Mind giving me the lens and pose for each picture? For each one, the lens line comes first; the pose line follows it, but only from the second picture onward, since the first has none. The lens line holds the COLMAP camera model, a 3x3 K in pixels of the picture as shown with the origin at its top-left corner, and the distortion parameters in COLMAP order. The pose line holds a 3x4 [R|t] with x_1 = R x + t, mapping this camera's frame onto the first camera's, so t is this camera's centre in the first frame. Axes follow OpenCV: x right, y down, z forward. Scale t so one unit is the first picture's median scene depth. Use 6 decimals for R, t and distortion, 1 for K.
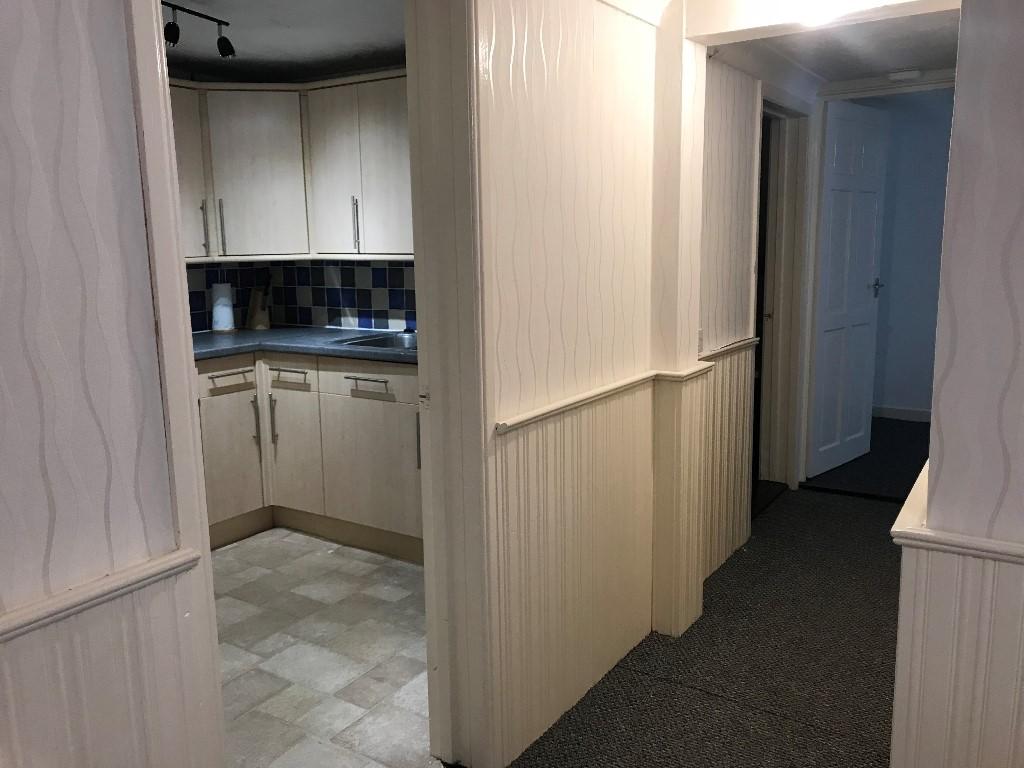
lens RADIAL K [[840.1, 0, 512.0], [0, 840.1, 384.0], [0, 0, 1]] dist [0.033614, -0.003084]
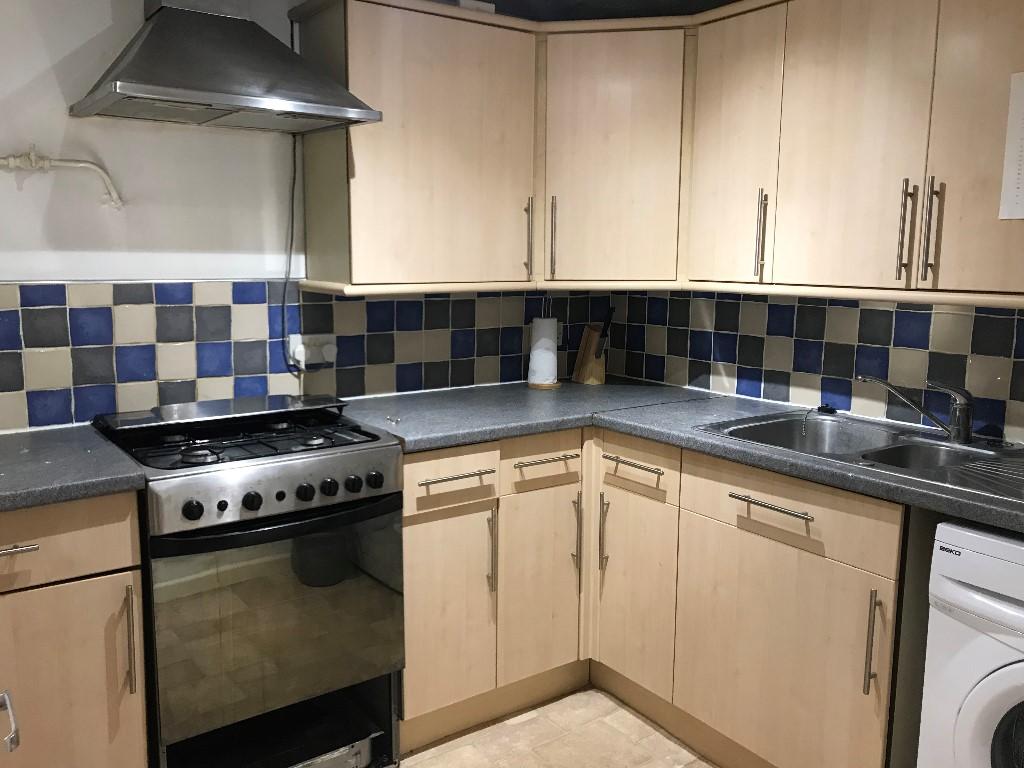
lens RADIAL K [[840.1, 0, 512.0], [0, 840.1, 384.0], [0, 0, 1]] dist [0.033614, -0.003084]
pose [[0.931892, 0.074150, -0.355077, -0.124768], [-0.079437, 0.996840, -0.000311, -0.066478], [0.353932, 0.028496, 0.934837, 0.358708]]
